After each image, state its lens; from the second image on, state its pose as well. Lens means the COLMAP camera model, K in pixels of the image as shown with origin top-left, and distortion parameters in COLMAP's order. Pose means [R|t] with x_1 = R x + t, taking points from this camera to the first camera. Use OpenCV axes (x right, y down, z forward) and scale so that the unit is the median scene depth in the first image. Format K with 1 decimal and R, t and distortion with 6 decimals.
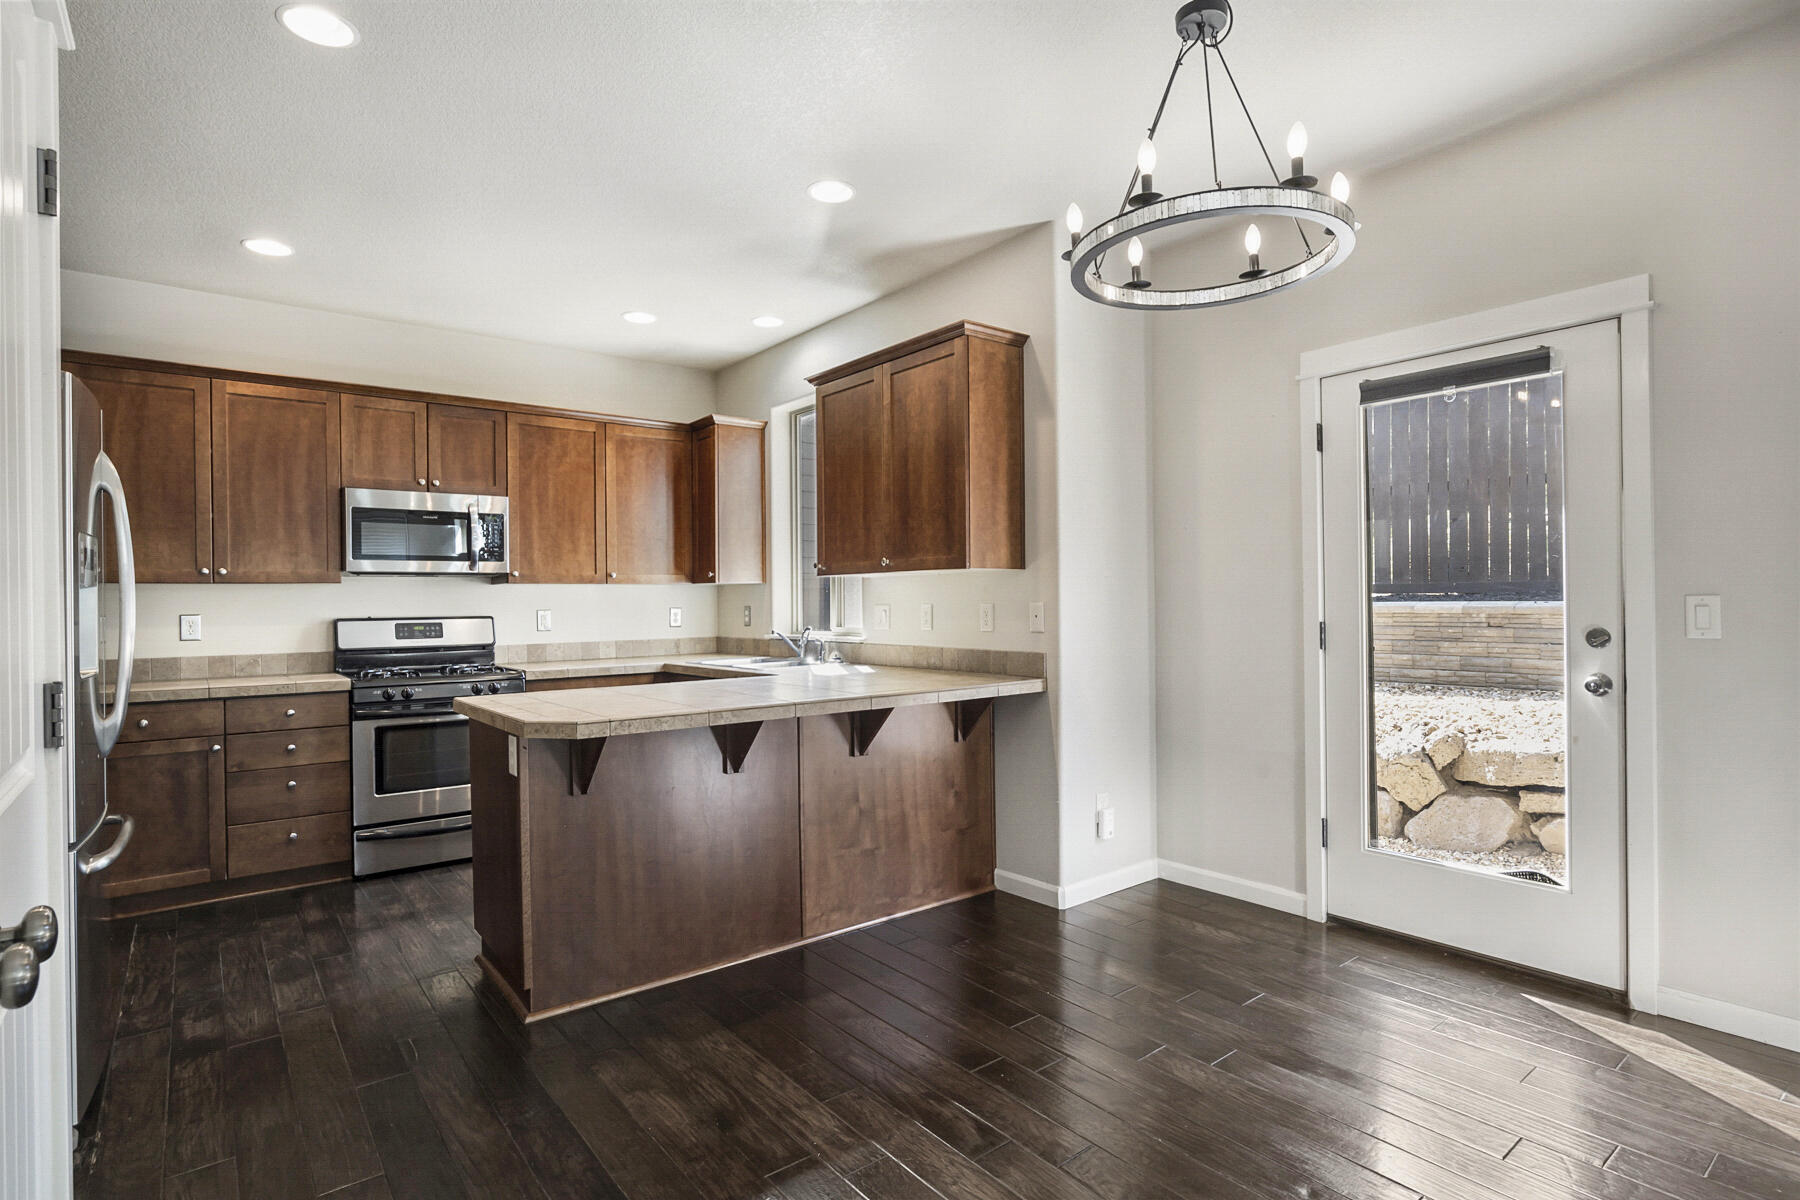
lens RADIAL K [[905.3, 0, 904.5], [0, 905.3, 604.8], [0, 0, 1]] dist [-0.023422, 0.011934]
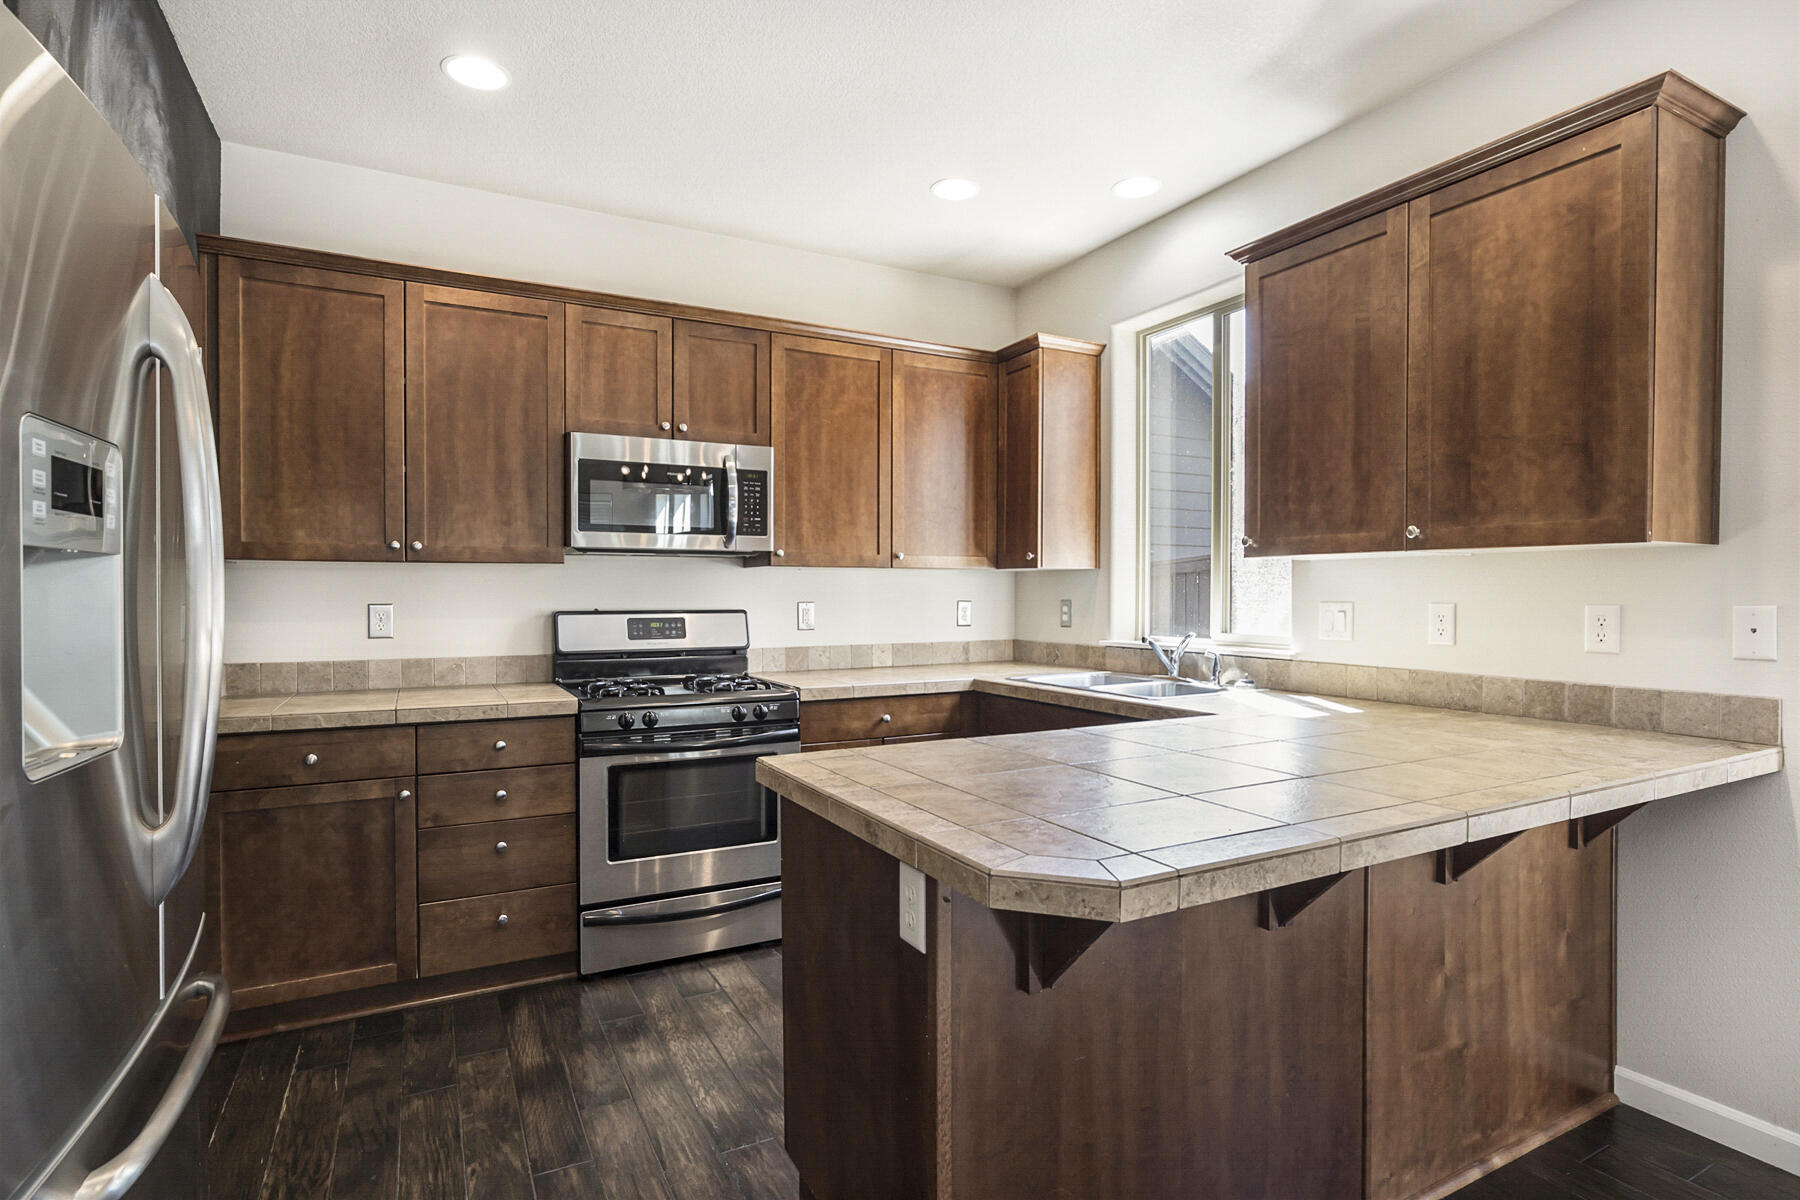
lens RADIAL K [[905.3, 0, 903.8], [0, 905.3, 604.1], [0, 0, 1]] dist [-0.023422, 0.011934]
pose [[0.984140, 0.013823, -0.176852, -0.237492], [-0.011917, 0.999859, 0.011838, -0.003218], [0.176991, -0.009543, 0.984166, 0.344311]]
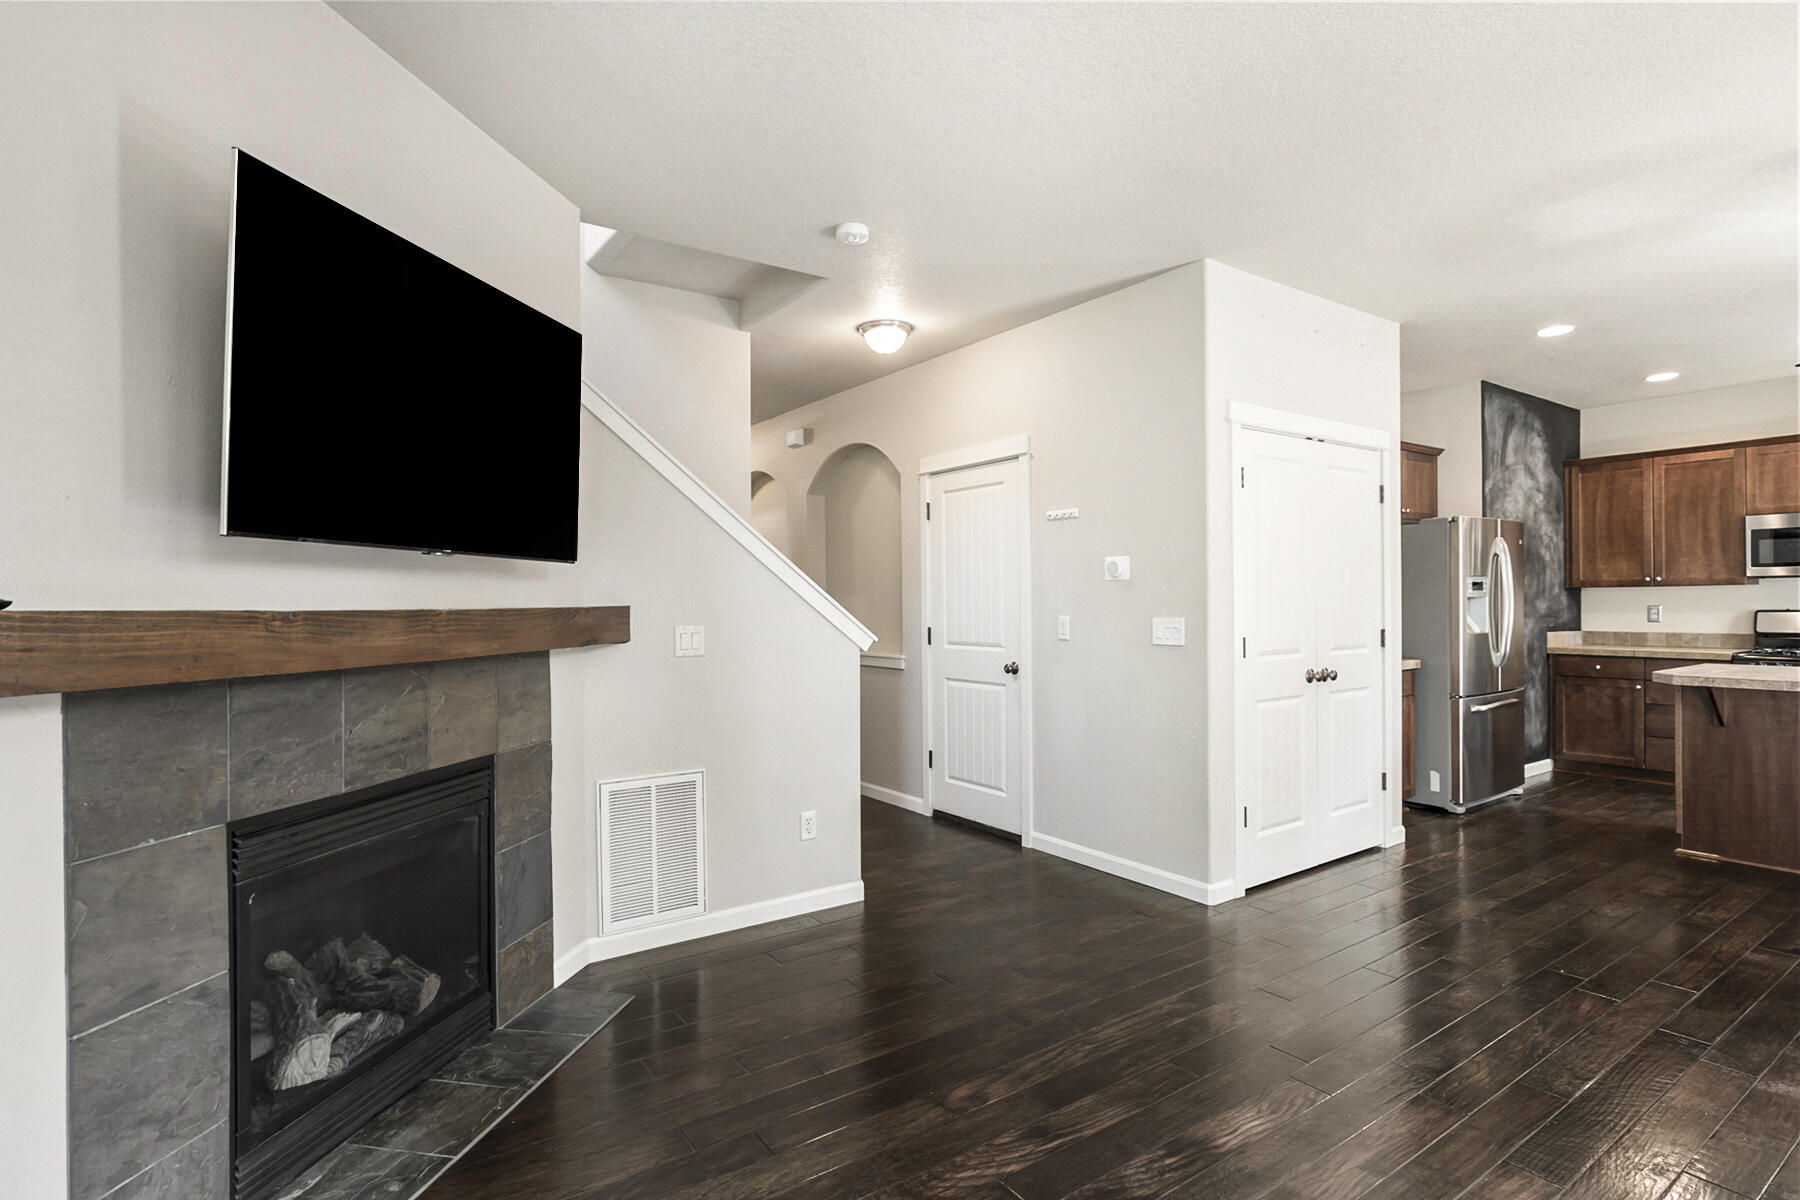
lens RADIAL K [[905.3, 0, 905.0], [0, 905.3, 605.6], [0, 0, 1]] dist [-0.023422, 0.011934]
pose [[-0.058482, 0.017359, -0.998138, 0.884055], [0.008585, 0.999821, 0.016885, -0.027793], [0.998252, -0.007582, -0.058621, -0.232710]]
